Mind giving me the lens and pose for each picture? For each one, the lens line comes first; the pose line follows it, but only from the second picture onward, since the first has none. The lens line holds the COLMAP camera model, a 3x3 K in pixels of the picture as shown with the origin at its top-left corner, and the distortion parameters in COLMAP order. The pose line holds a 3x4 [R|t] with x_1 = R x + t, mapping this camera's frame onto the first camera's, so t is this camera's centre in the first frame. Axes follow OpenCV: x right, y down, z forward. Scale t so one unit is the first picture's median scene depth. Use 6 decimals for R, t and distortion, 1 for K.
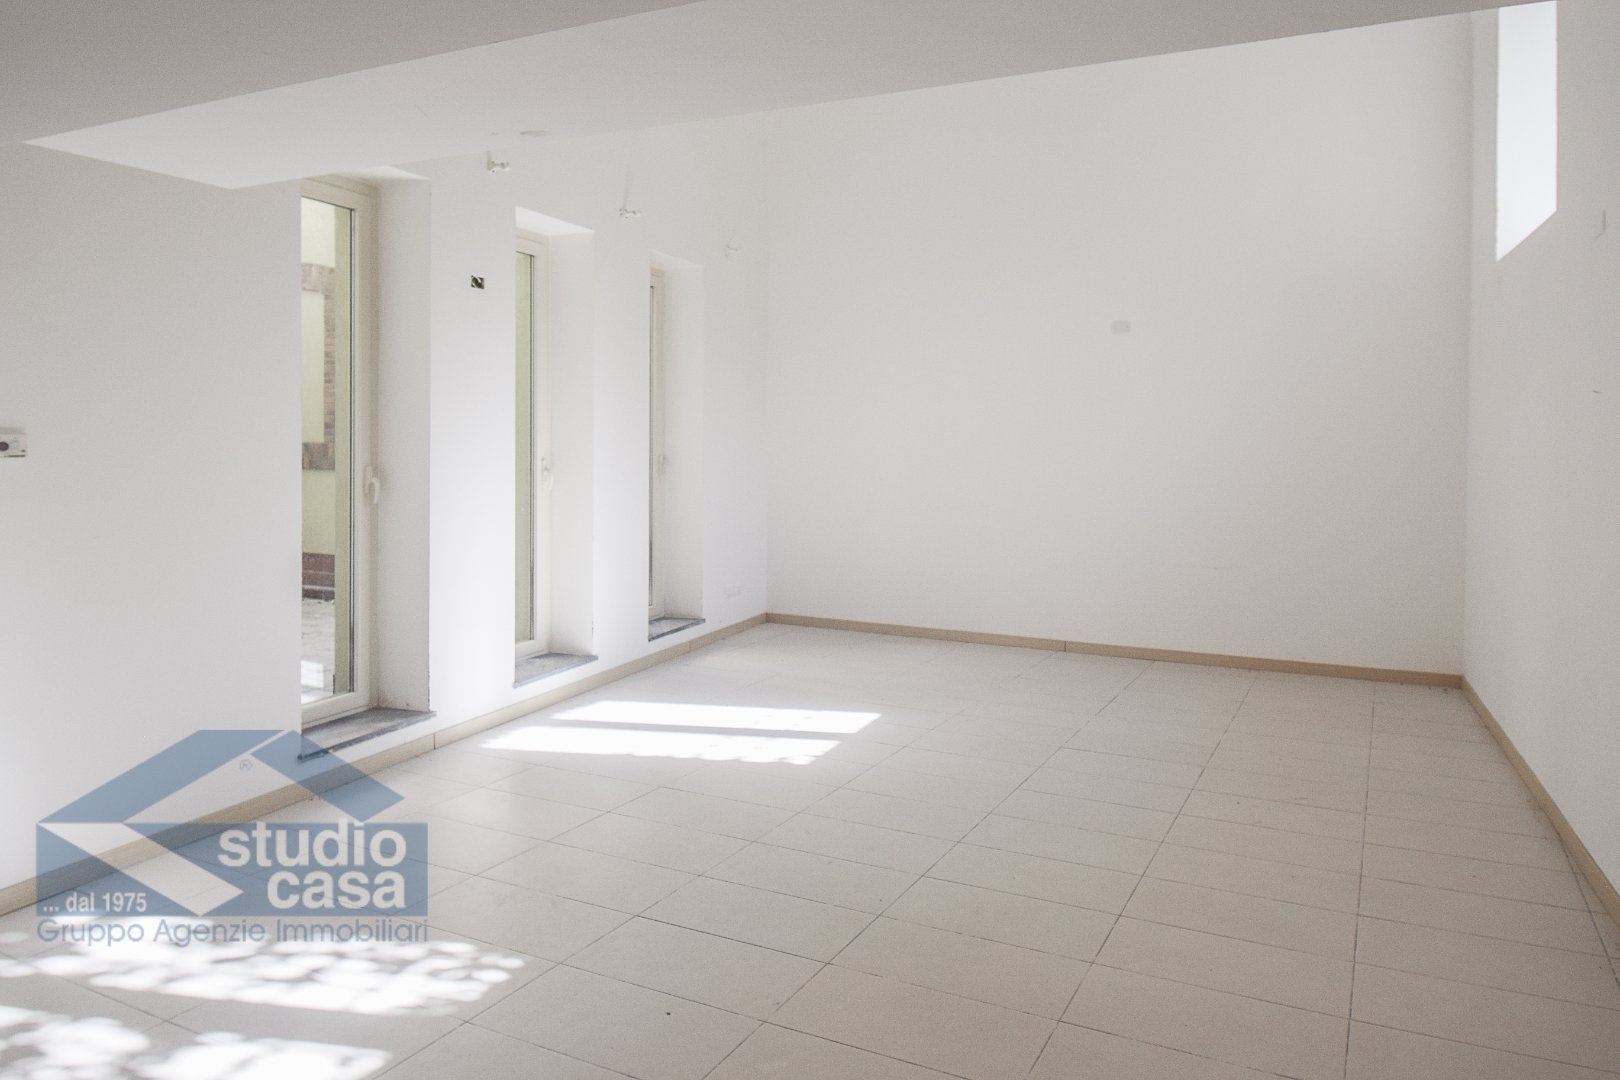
lens RADIAL K [[1053.9, 0, 880.3], [0, 1053.9, 457.1], [0, 0, 1]] dist [0.008522, -0.012169]
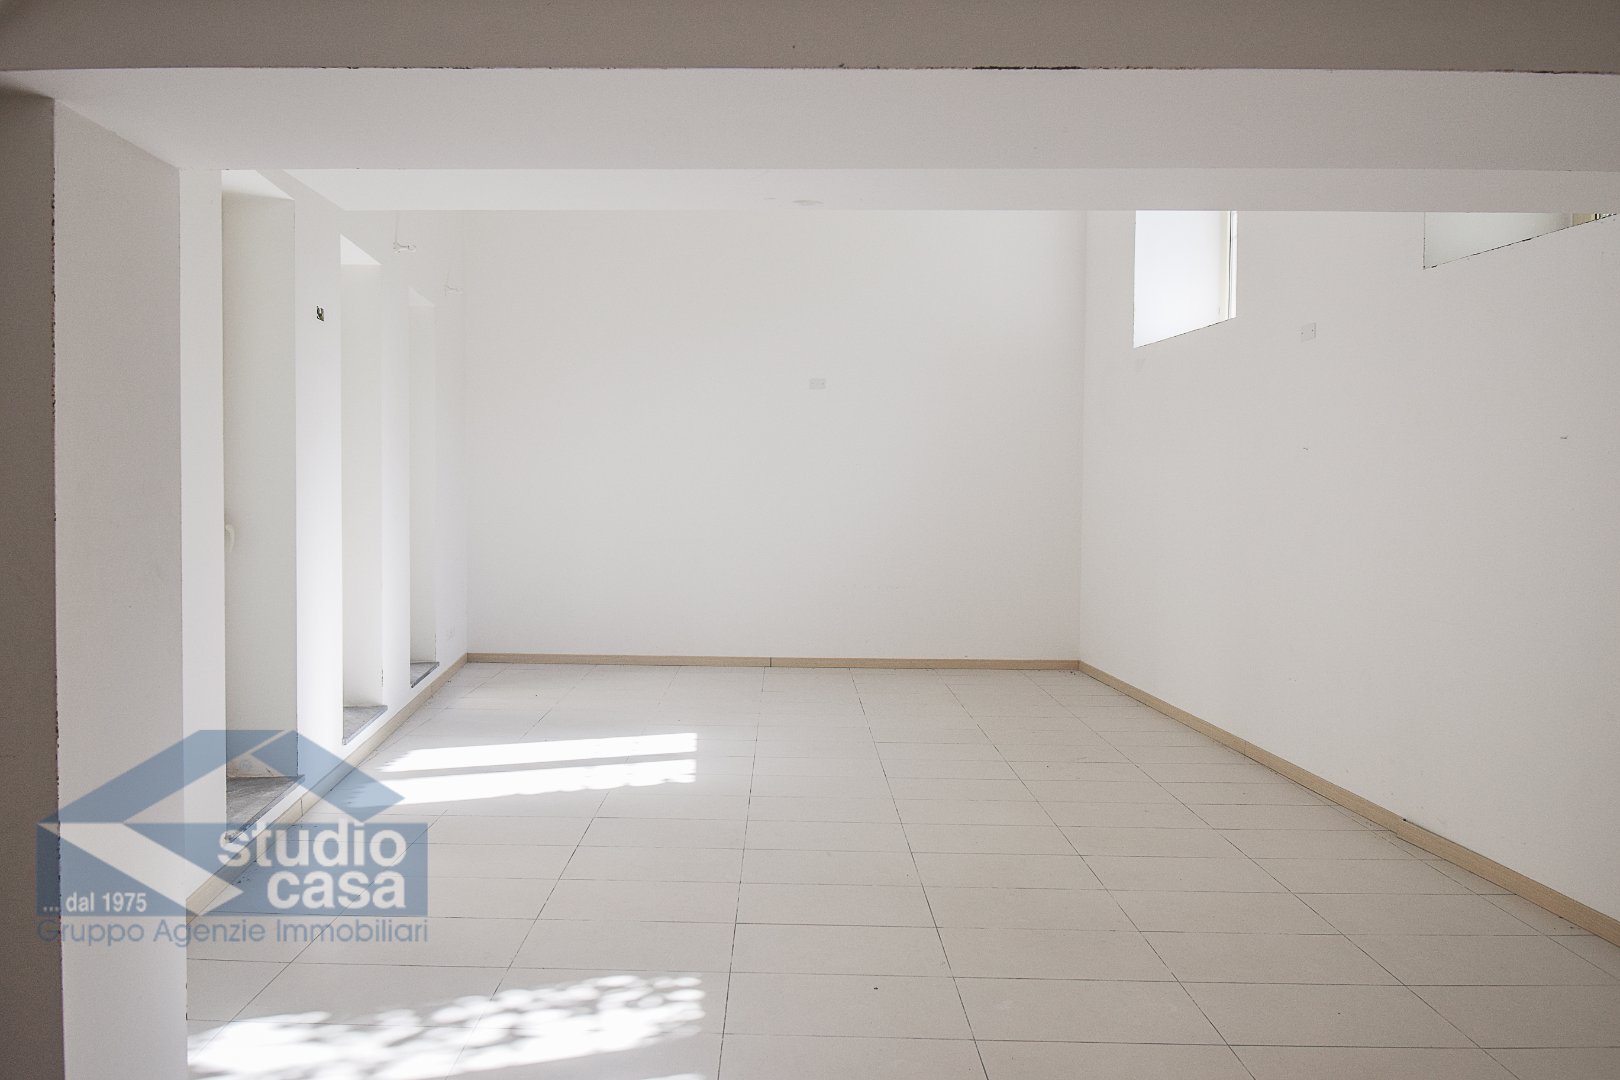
lens RADIAL K [[992.1, 0, 746.5], [0, 992.1, 513.4], [0, 0, 1]] dist [0.007547, -0.015364]
pose [[0.915298, -0.014705, 0.402508, -0.665076], [0.007296, 0.999775, 0.019934, -0.007280], [-0.402711, -0.015309, 0.915199, 0.073247]]
